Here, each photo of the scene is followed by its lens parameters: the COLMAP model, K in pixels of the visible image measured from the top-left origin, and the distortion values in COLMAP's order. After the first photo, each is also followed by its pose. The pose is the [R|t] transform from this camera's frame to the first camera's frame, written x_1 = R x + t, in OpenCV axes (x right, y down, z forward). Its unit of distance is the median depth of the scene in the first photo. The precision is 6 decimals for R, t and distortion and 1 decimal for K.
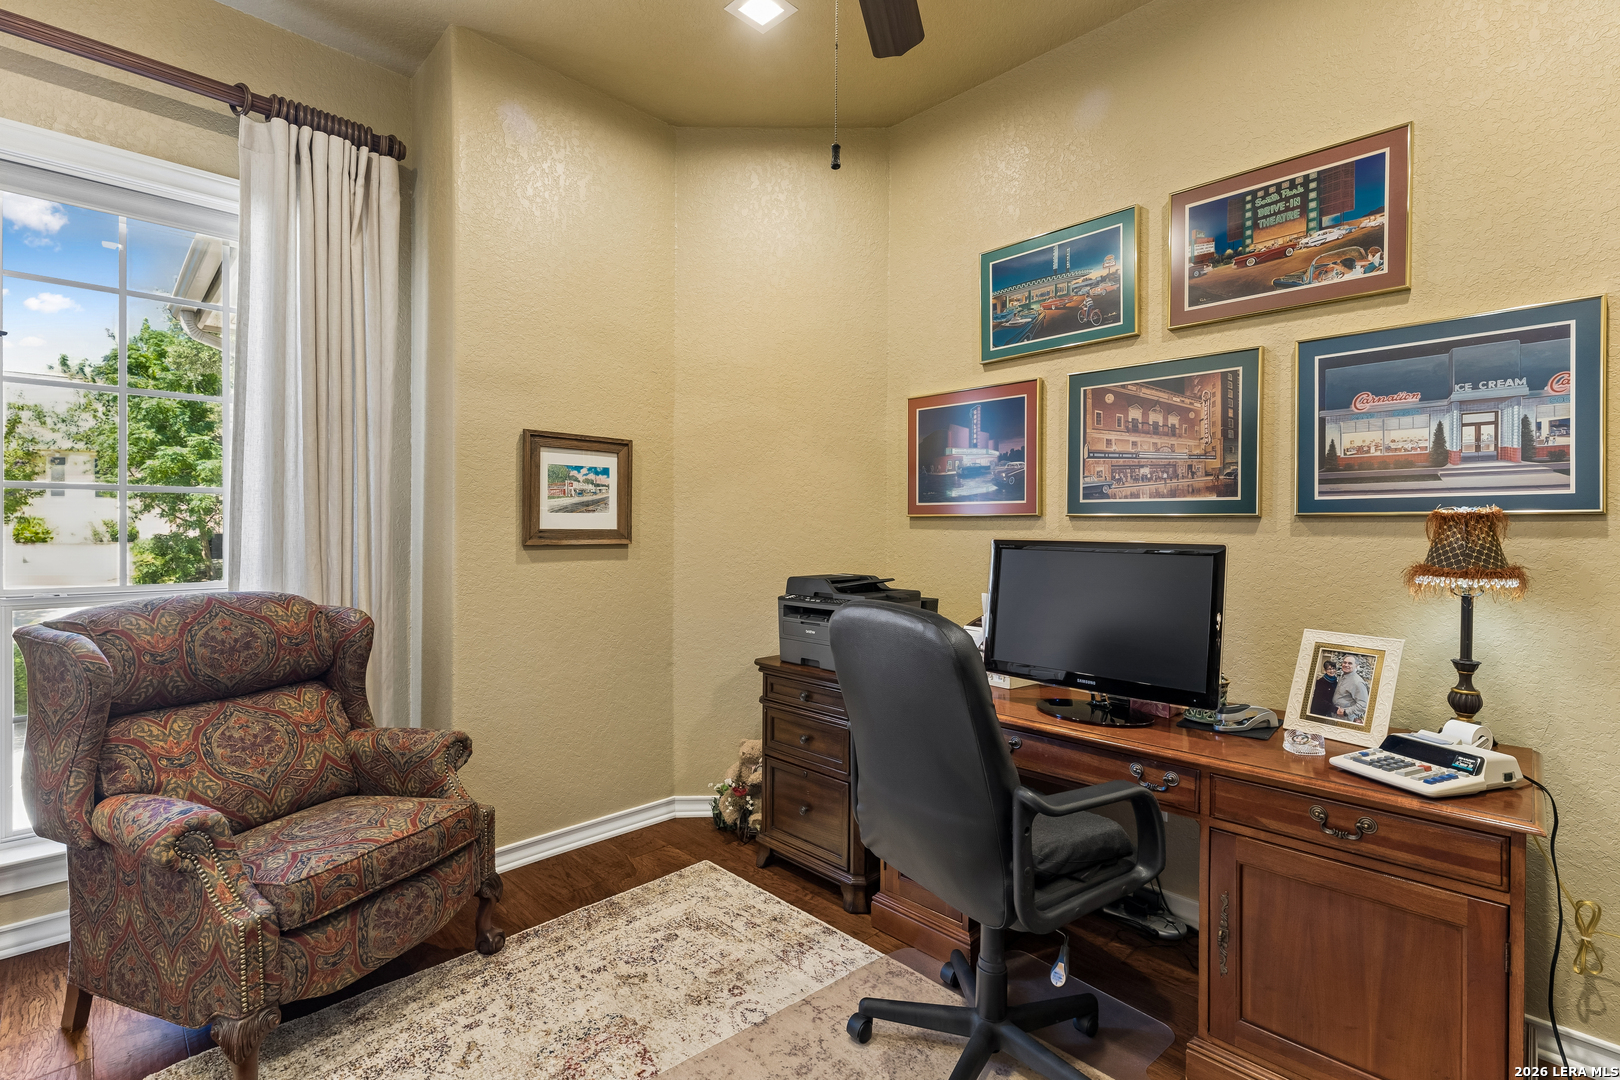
lens RADIAL K [[737.6, 0, 809.6], [0, 737.6, 531.8], [0, 0, 1]] dist [0.000042, 0.001589]
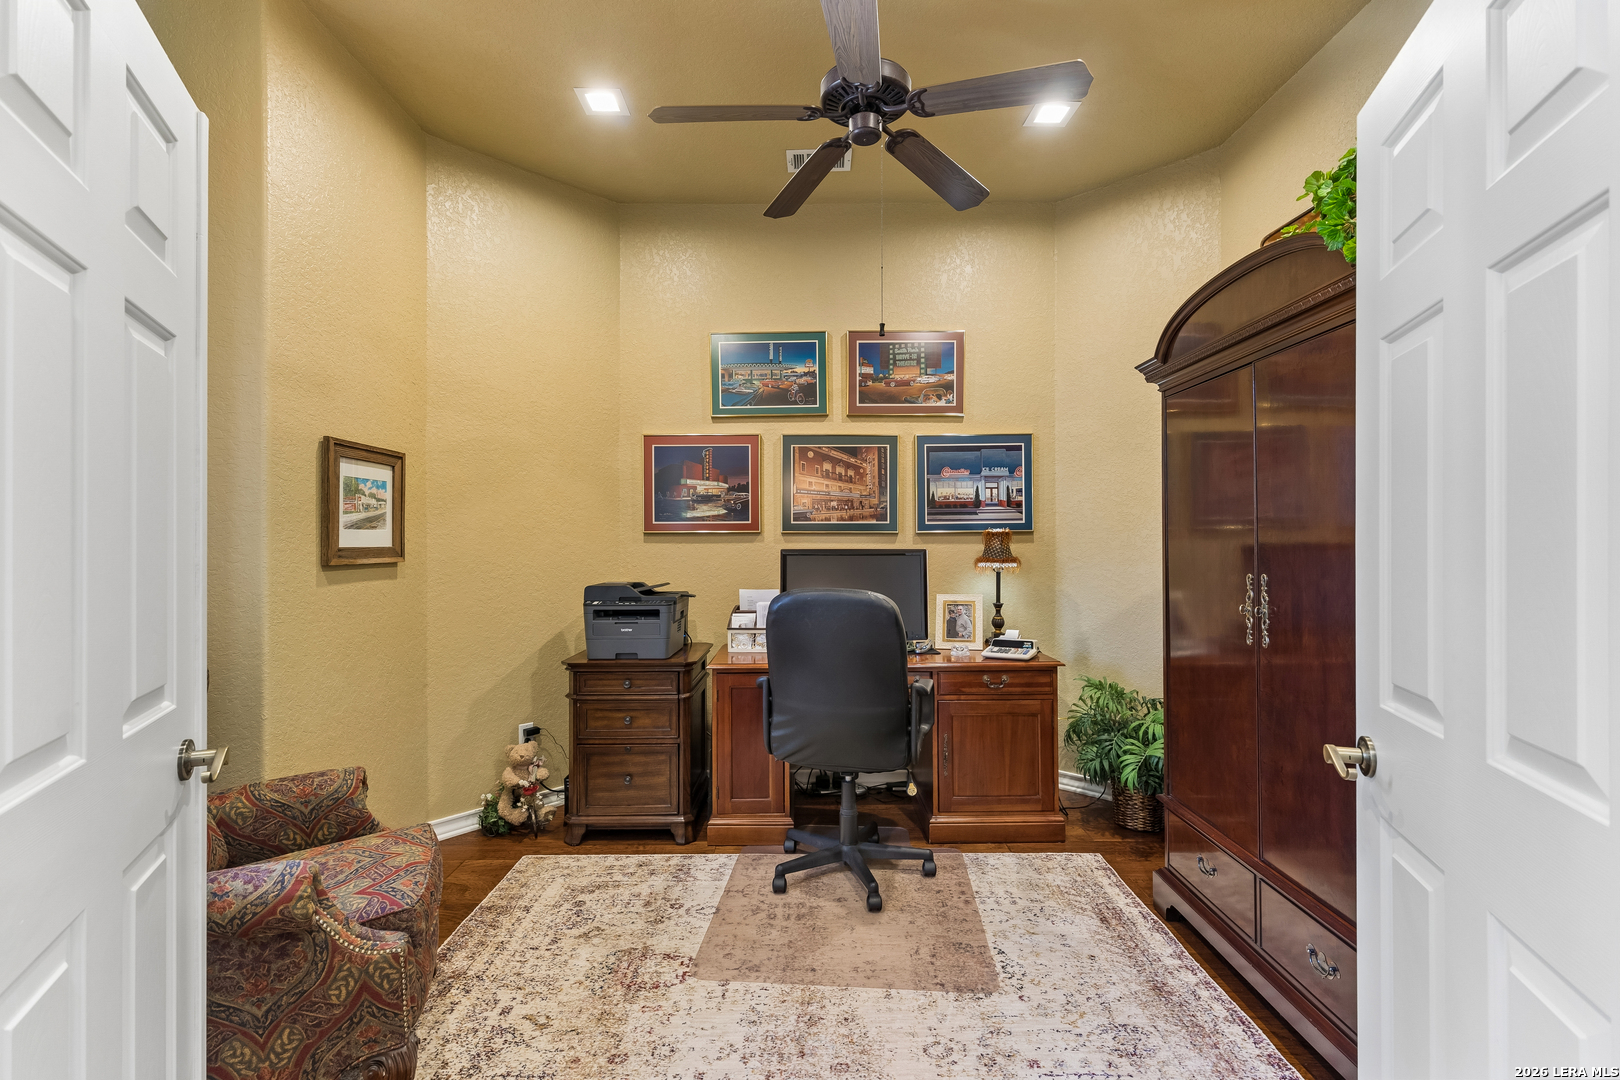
lens RADIAL K [[737.6, 0, 813.3], [0, 737.6, 539.5], [0, 0, 1]] dist [0.000042, 0.001589]
pose [[0.699203, -0.007541, 0.714884, -0.693944], [0.013664, 0.999903, -0.002816, -0.003371], [-0.714793, 0.011737, 0.699238, -0.056203]]
